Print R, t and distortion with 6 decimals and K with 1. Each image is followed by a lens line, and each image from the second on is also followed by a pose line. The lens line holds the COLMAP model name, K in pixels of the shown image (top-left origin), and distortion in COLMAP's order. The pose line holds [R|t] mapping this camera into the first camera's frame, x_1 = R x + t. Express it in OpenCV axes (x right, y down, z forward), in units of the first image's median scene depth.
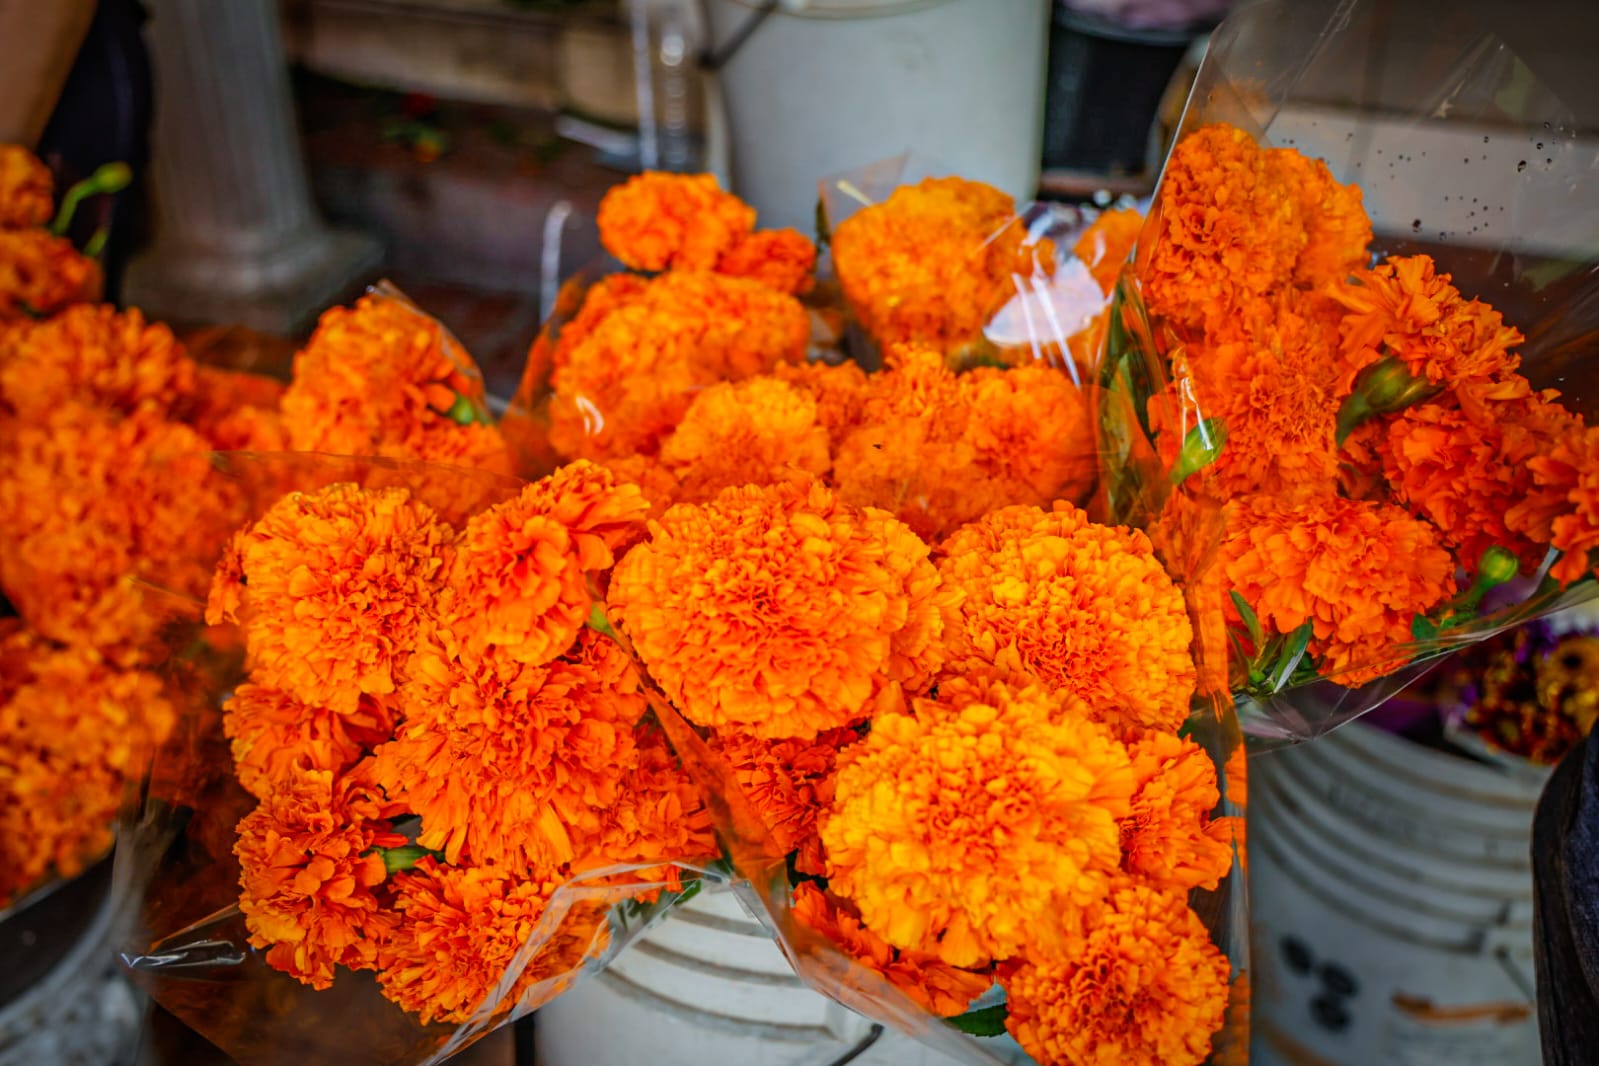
lens RADIAL K [[1836.0, 0, 819.8], [0, 1836.0, 534.2], [0, 0, 1]] dist [-0.005036, 0.333293]
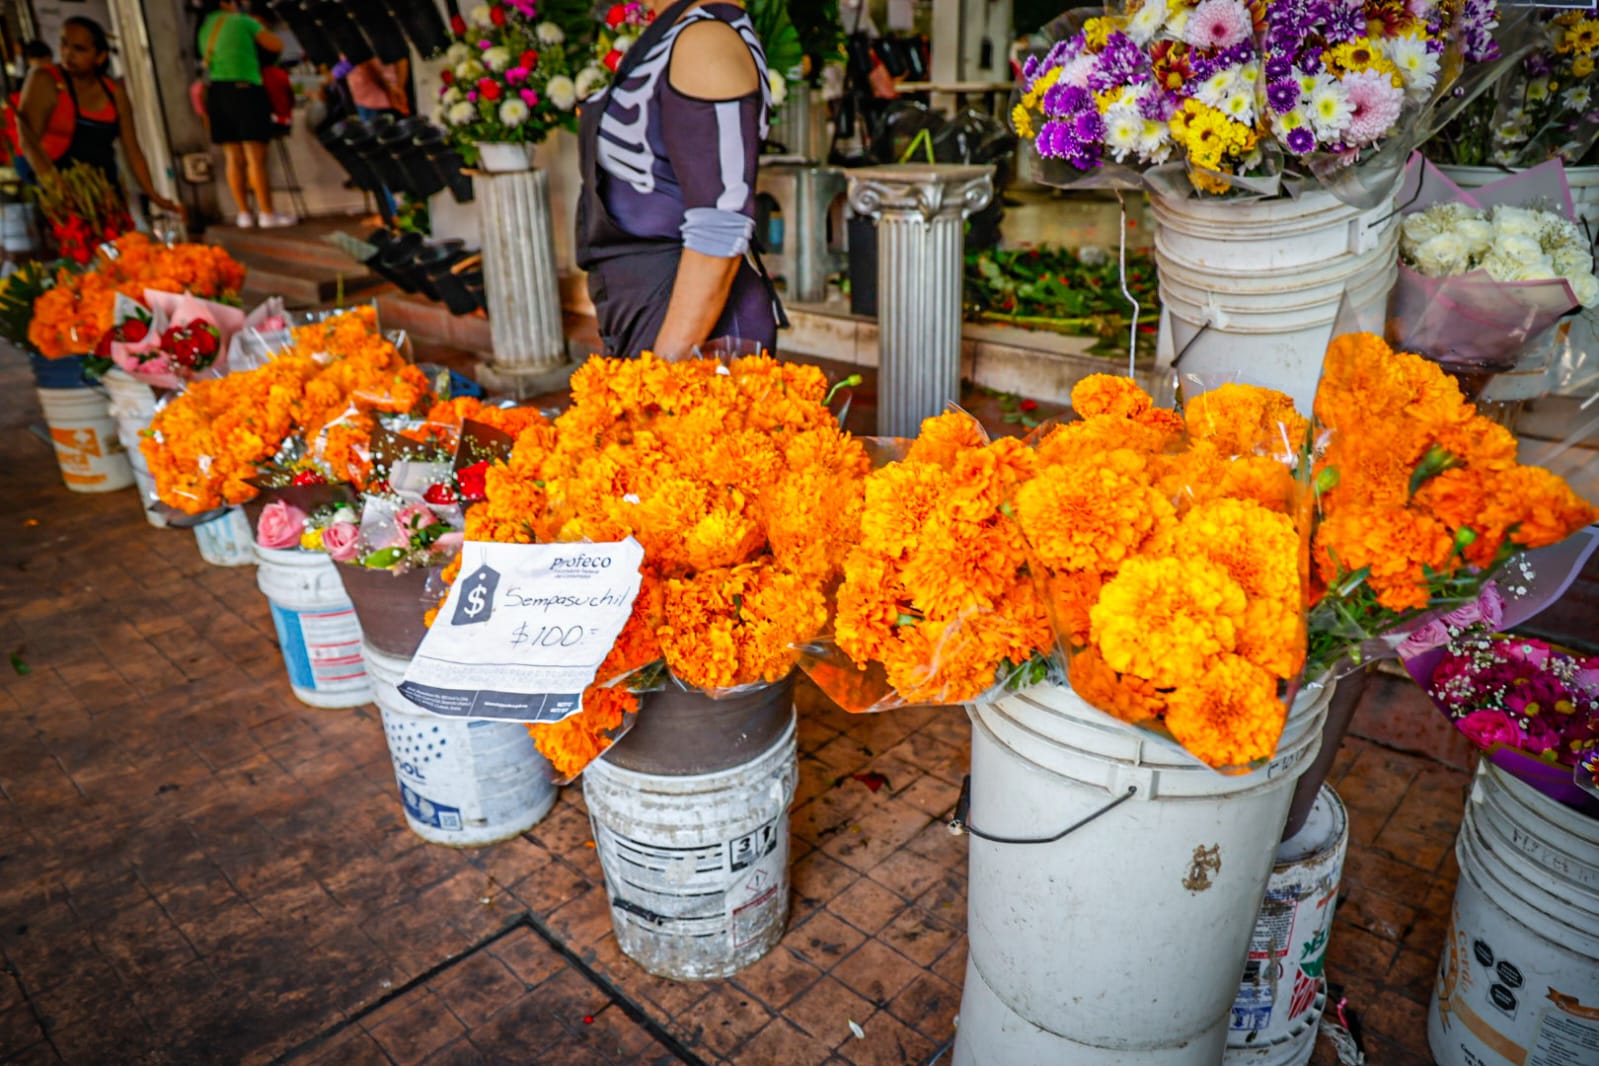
lens RADIAL K [[1254.7, 0, 799.5], [0, 1254.7, 533.0], [0, 0, 1]] dist [-0.000054, 0.010987]
pose [[0.907237, 0.125377, -0.401499, 0.242493], [-0.200185, 0.968208, -0.149998, 0.323998], [0.369929, 0.216457, 0.903493, -0.413826]]
